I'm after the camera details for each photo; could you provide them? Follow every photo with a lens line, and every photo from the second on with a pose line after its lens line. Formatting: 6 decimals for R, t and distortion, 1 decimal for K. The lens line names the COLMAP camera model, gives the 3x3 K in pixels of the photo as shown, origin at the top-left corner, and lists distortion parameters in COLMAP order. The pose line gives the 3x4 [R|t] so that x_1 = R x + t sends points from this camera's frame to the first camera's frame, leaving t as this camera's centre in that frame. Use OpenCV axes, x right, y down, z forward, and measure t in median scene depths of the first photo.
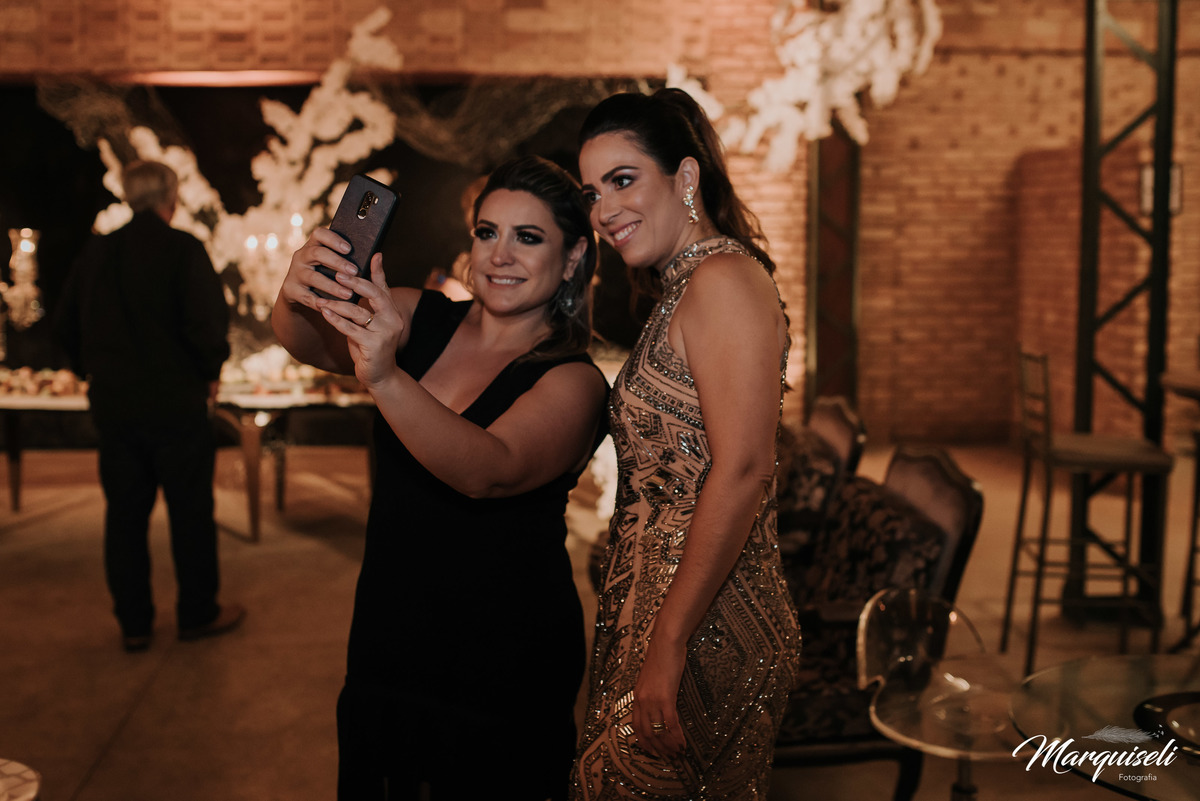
lens RADIAL K [[1288.3, 0, 600.0], [0, 1288.3, 400.5], [0, 0, 1]] dist [-0.068219, 0.024799]
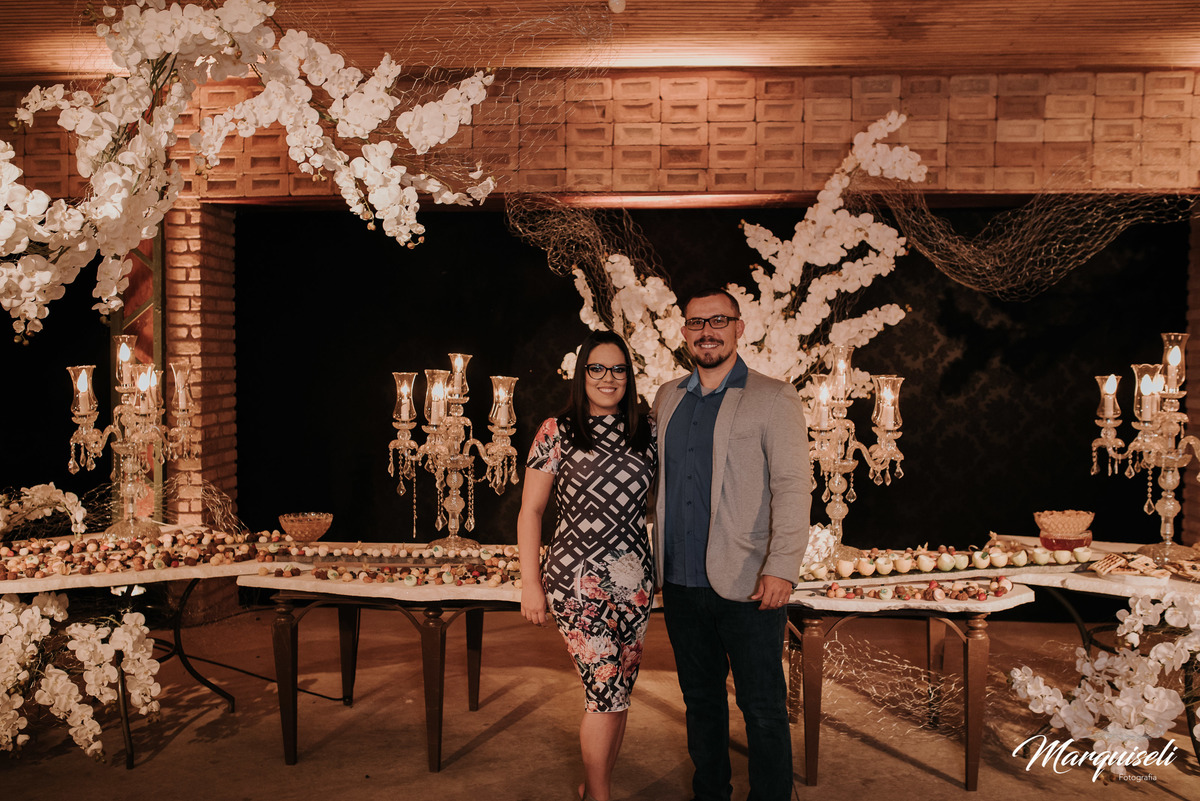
lens RADIAL K [[1167.3, 0, 592.2], [0, 1167.3, 403.7], [0, 0, 1]] dist [-0.066838, 0.093069]
pose [[0.986946, 0.009989, -0.160744, -0.238103], [-0.024920, 0.995526, -0.091145, -0.040333], [0.159114, 0.093961, 0.982779, 0.230451]]
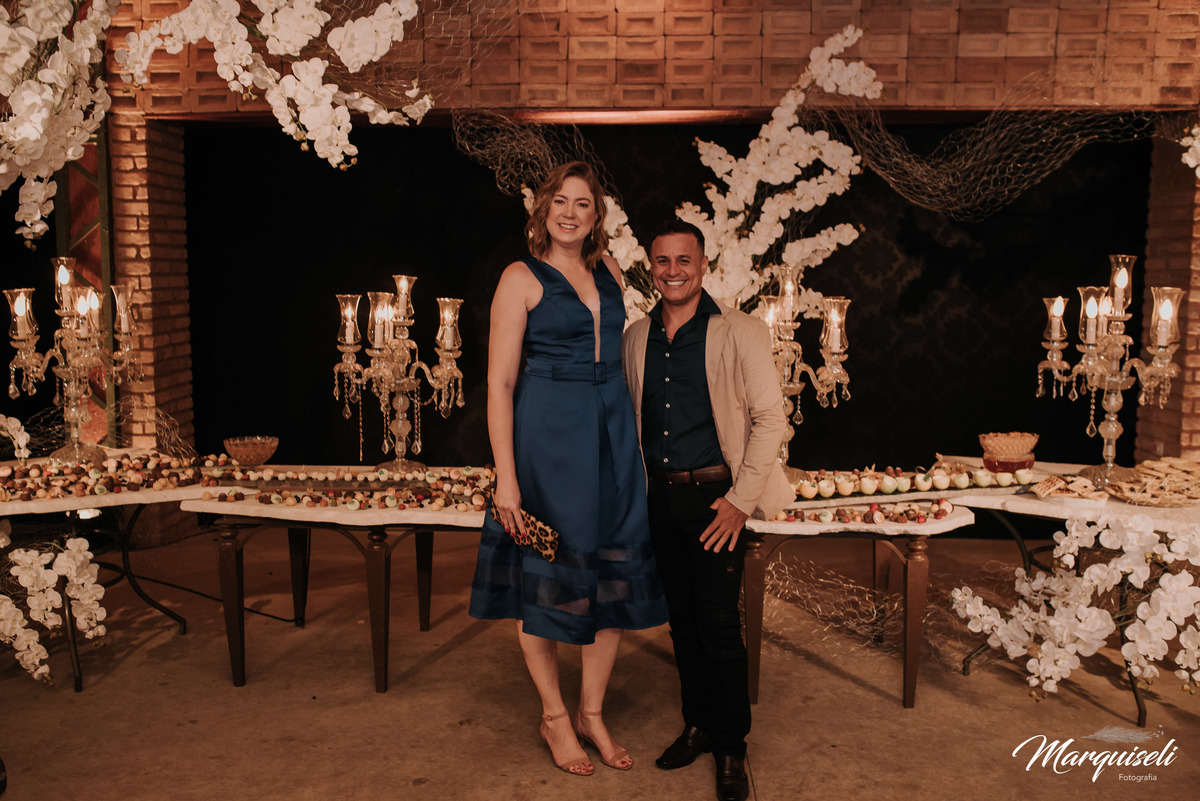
lens RADIAL K [[1167.3, 0, 592.2], [0, 1167.3, 403.7], [0, 0, 1]] dist [-0.066838, 0.093069]
pose [[0.989745, 0.018792, -0.141602, -0.221461], [-0.021600, 0.999599, -0.018322, -0.045367], [0.141201, 0.021192, 0.989754, 0.236544]]
